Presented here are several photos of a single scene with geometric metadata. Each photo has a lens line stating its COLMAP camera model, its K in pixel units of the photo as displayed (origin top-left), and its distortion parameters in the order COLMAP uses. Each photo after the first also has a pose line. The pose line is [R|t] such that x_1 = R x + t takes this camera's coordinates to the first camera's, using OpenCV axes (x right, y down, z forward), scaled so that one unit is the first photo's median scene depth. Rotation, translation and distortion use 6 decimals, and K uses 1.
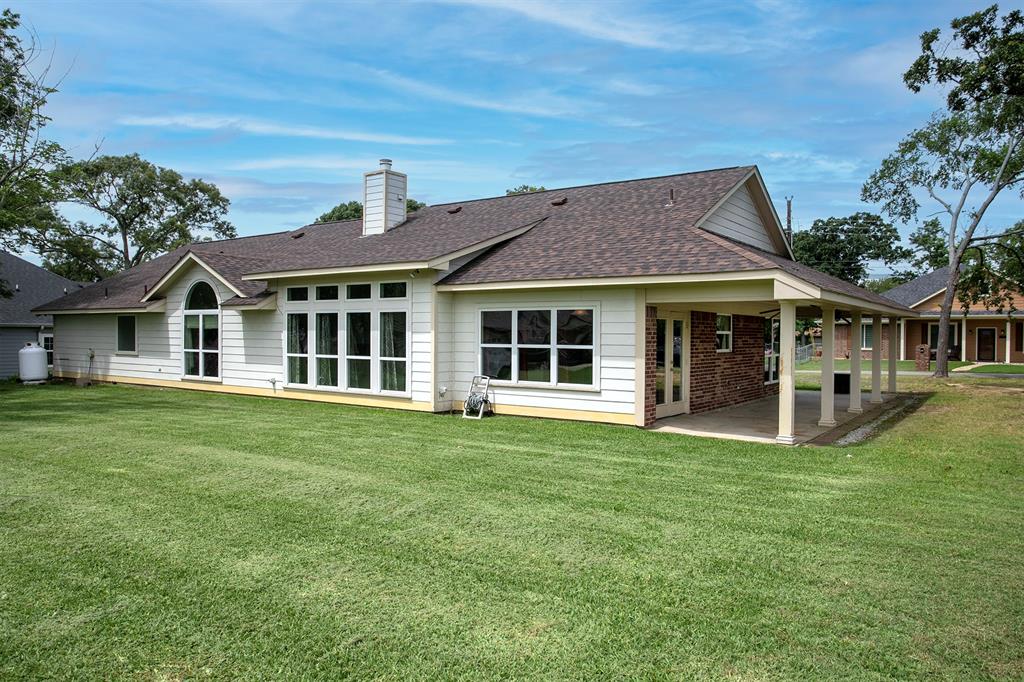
lens RADIAL K [[701.6, 0, 512.0], [0, 701.6, 341.0], [0, 0, 1]] dist [-0.001981, -0.000264]
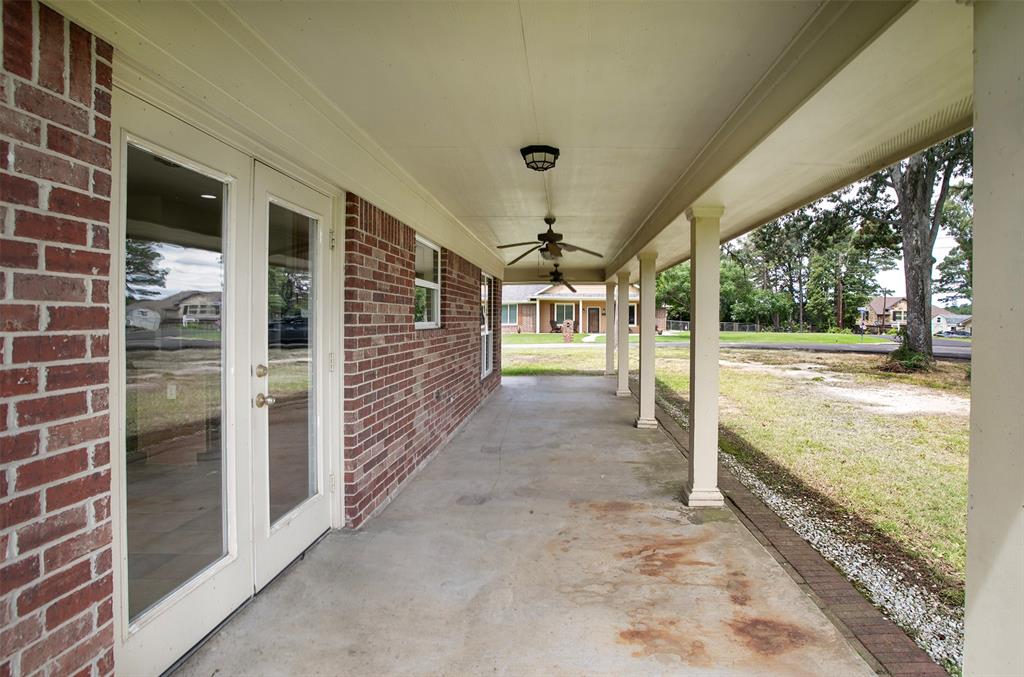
lens RADIAL K [[500.8, 0, 512.0], [0, 500.8, 338.5], [0, 0, 1]] dist [-0.002075, -0.000218]
pose [[0.857622, -0.017697, 0.513976, 0.175912], [-0.001217, 0.999335, 0.036438, 0.010389], [-0.514279, -0.031876, 0.857031, 0.665973]]
